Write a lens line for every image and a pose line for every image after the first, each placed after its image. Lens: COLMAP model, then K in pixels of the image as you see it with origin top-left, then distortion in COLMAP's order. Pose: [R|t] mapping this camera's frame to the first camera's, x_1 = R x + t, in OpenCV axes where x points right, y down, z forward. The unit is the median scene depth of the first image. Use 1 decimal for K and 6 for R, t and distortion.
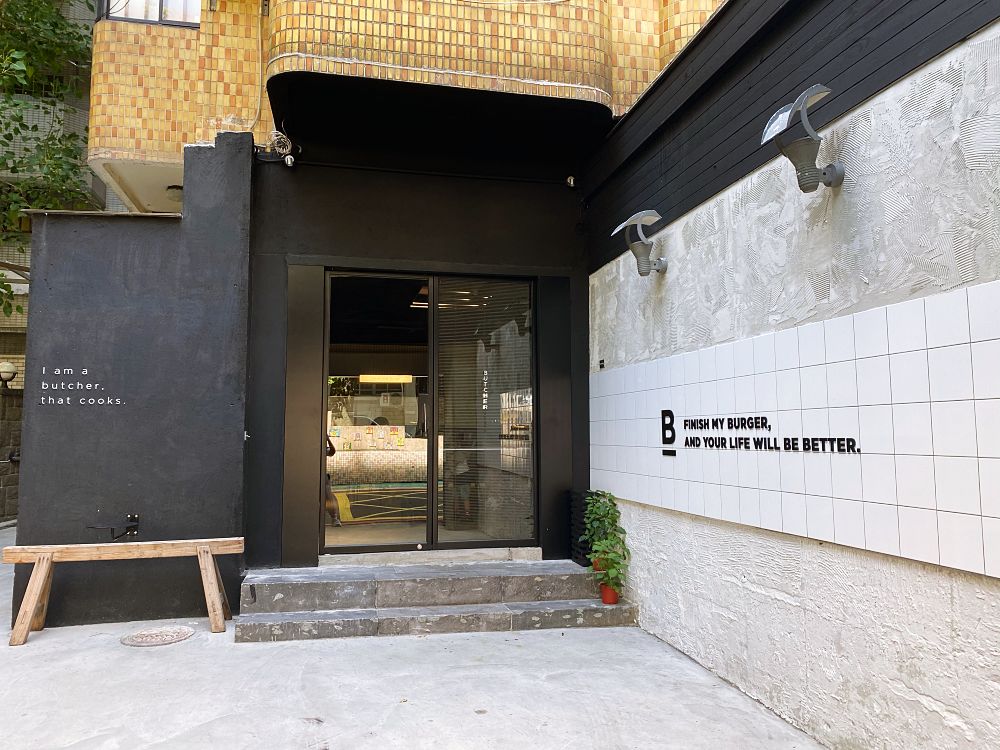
lens RADIAL K [[819.1, 0, 500.8], [0, 819.1, 373.6], [0, 0, 1]] dist [-0.009766, 0.029953]
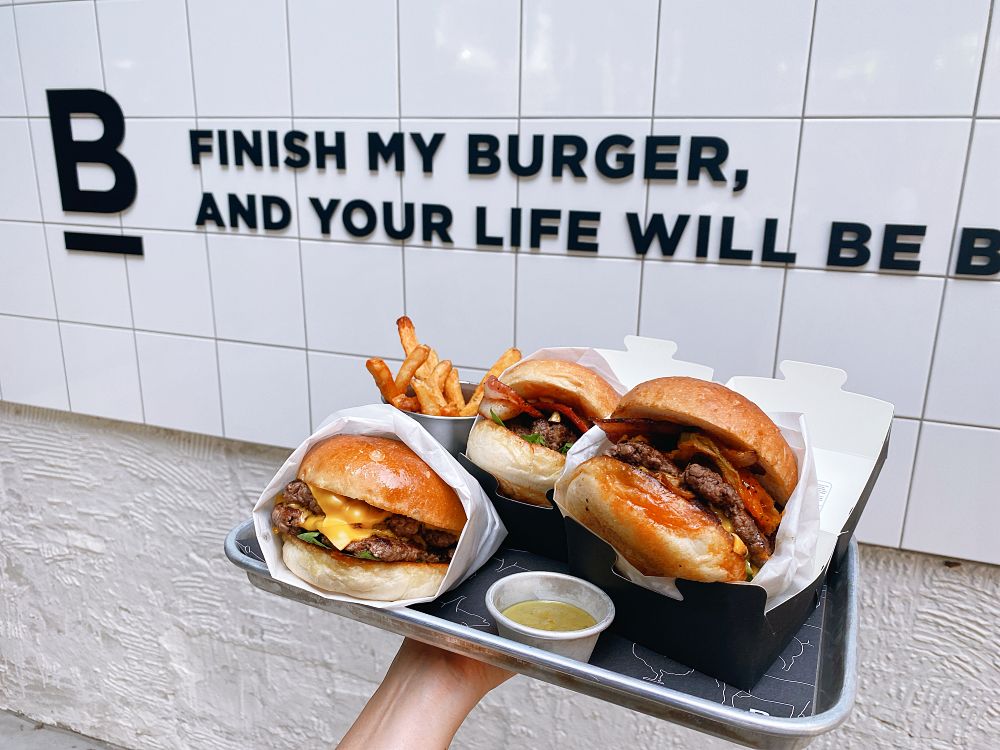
lens RADIAL K [[707.1, 0, 501.2], [0, 707.1, 377.7], [0, 0, 1]] dist [0.008810, -0.002261]
pose [[0.536669, -0.200064, 0.819732, 0.072985], [-0.097585, 0.950250, 0.295807, 0.061364], [-0.838131, -0.238744, 0.490447, 0.862011]]
